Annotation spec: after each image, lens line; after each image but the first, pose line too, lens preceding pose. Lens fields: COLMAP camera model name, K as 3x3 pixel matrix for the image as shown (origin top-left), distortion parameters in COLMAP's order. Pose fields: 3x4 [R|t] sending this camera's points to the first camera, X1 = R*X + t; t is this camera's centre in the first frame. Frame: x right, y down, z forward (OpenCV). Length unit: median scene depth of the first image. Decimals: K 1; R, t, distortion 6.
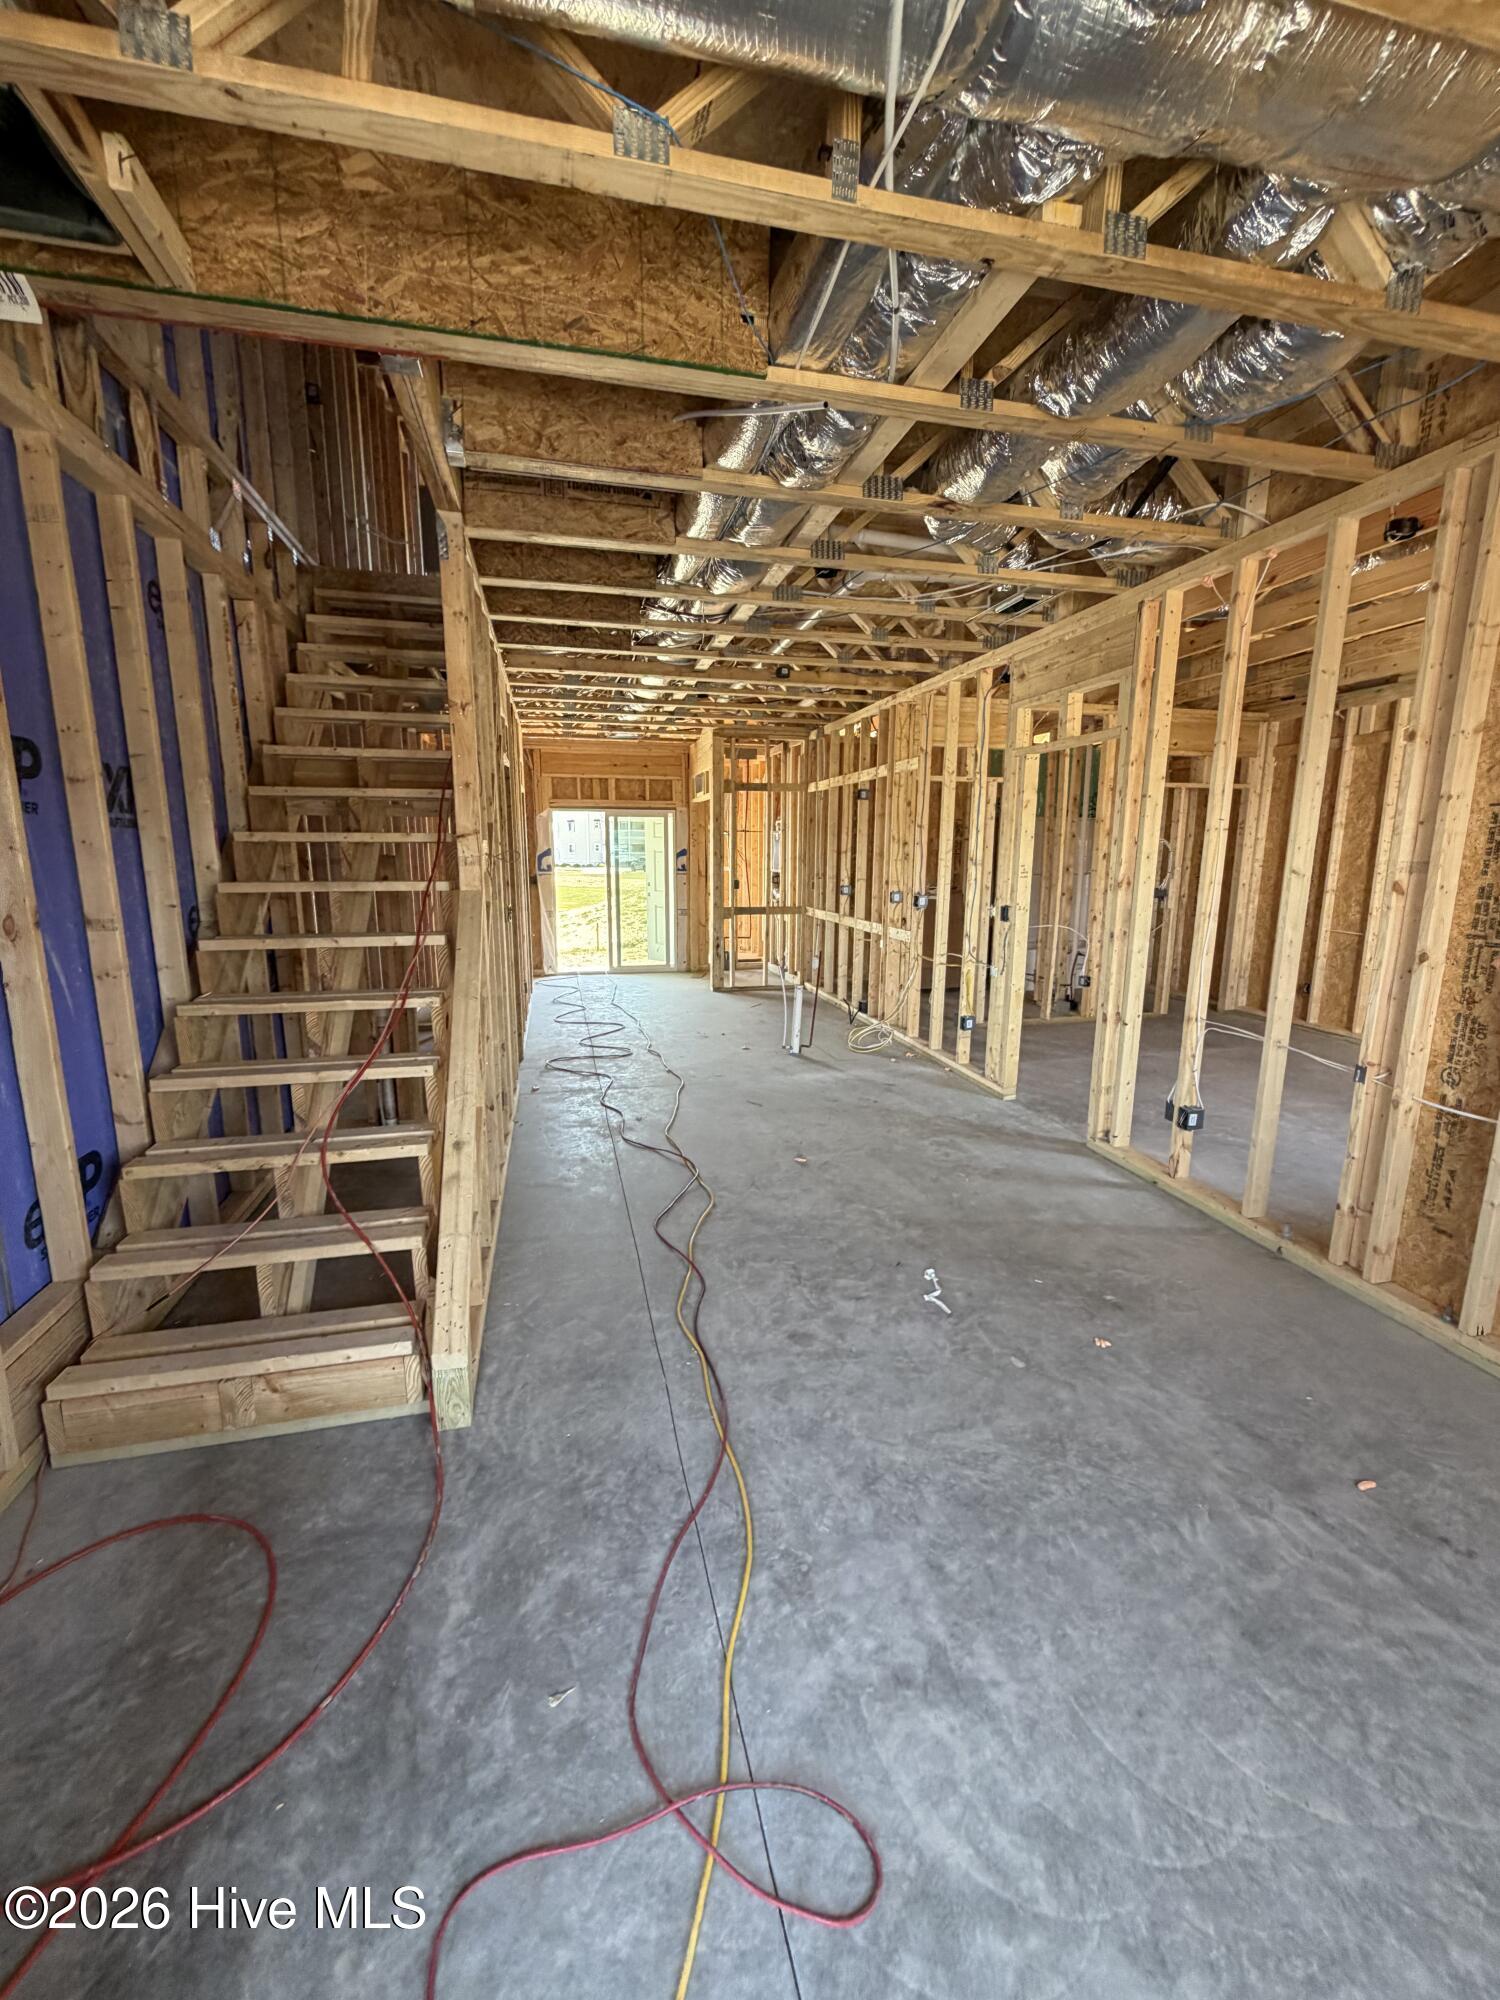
lens RADIAL K [[801.4, 0, 750.3], [0, 801.4, 993.2], [0, 0, 1]] dist [-0.001172, 0.000095]
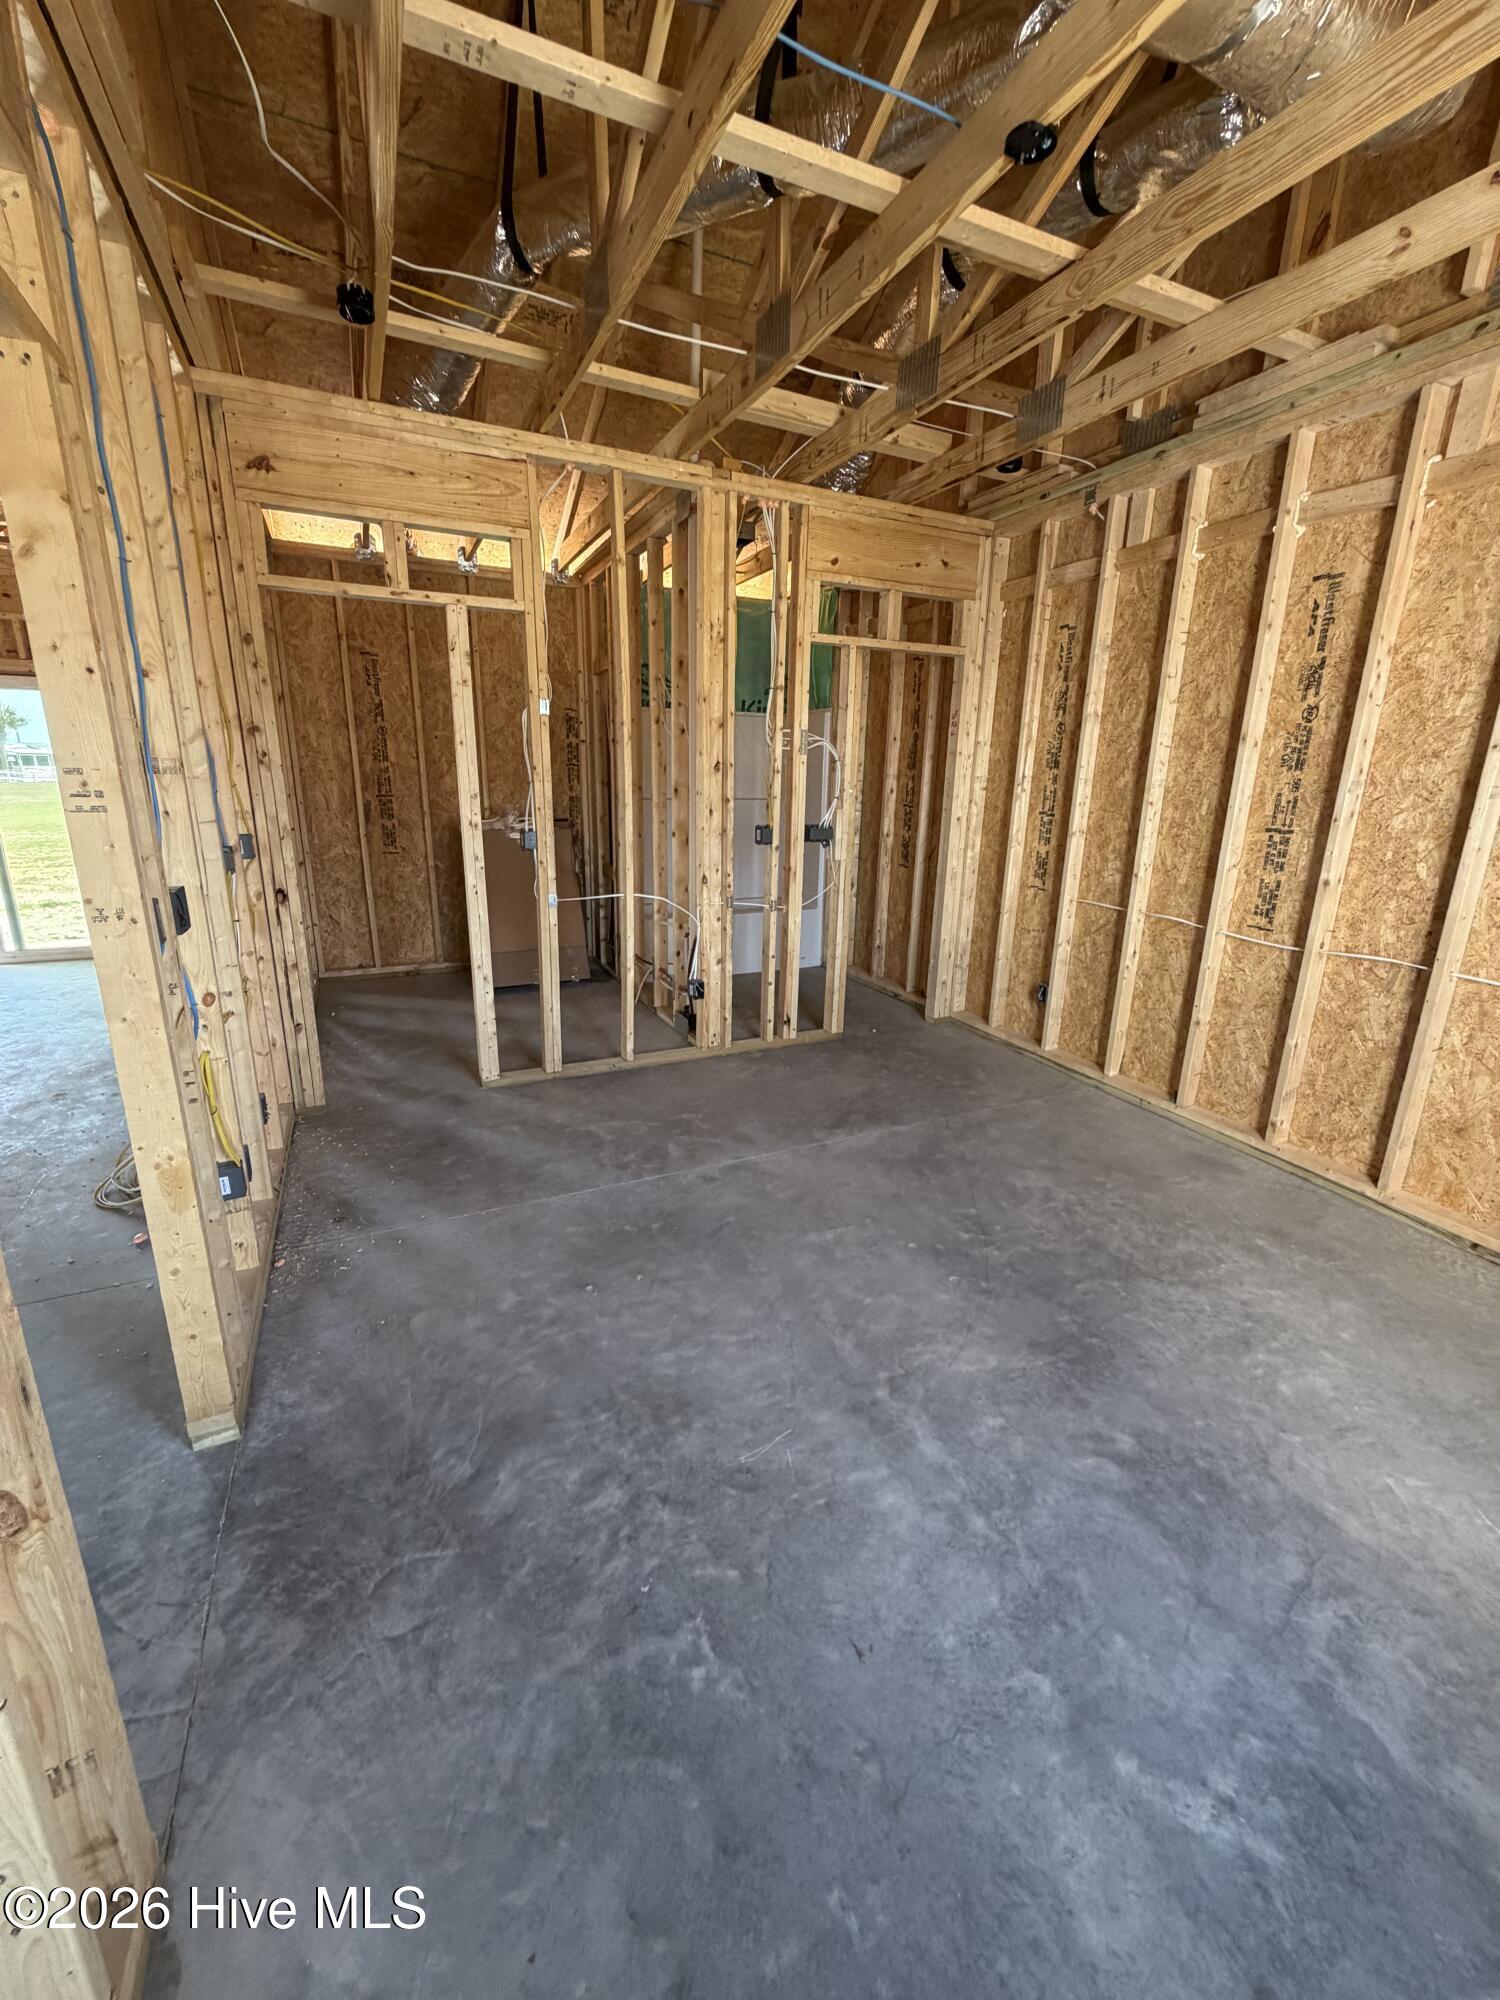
lens RADIAL K [[801.4, 0, 755.2], [0, 801.4, 994.2], [0, 0, 1]] dist [-0.001172, 0.000095]
pose [[0.978489, -0.040669, 0.202251, 0.363917], [0.020996, 0.994917, 0.098481, -0.071394], [-0.205228, -0.092116, 0.974370, 0.458718]]
